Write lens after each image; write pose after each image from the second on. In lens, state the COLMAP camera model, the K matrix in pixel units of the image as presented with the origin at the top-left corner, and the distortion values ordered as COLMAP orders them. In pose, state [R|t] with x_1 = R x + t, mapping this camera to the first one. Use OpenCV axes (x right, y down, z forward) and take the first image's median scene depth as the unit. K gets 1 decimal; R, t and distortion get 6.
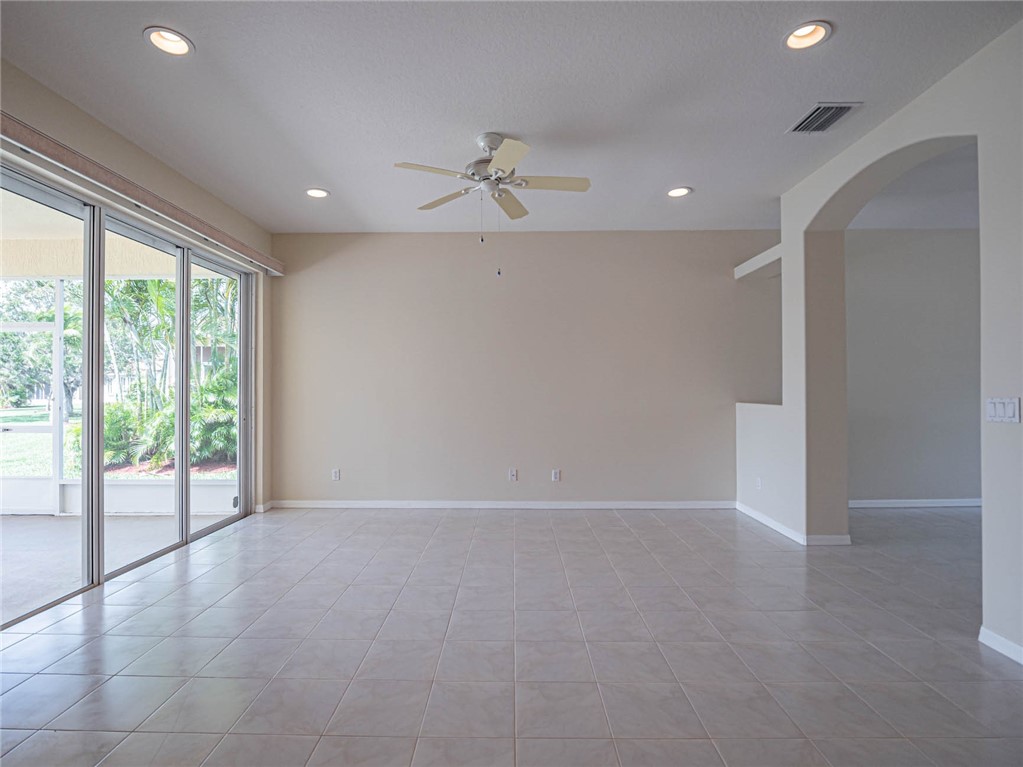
lens RADIAL K [[504.7, 0, 506.3], [0, 504.7, 386.8], [0, 0, 1]] dist [-0.012881, -0.000694]
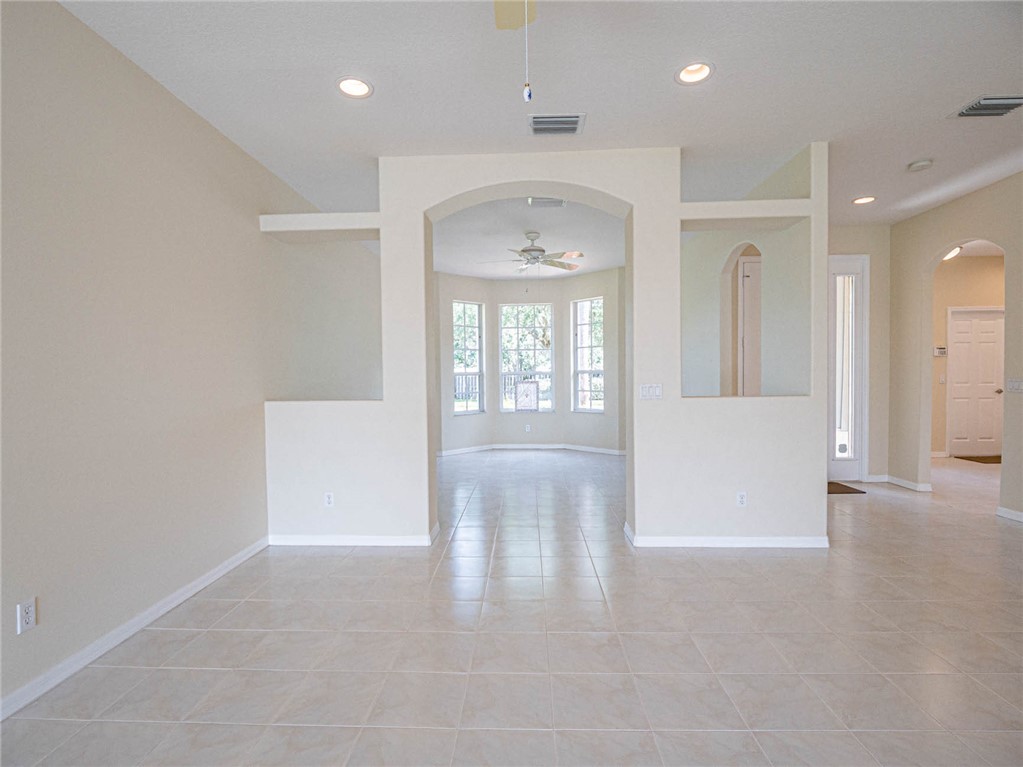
lens RADIAL K [[504.7, 0, 506.3], [0, 504.7, 386.8], [0, 0, 1]] dist [-0.012881, -0.000694]
pose [[0.025984, -0.019090, 0.999480, -0.317349], [0.009171, 0.999780, 0.018857, -0.000407], [-0.999620, 0.008677, 0.026153, 0.757841]]
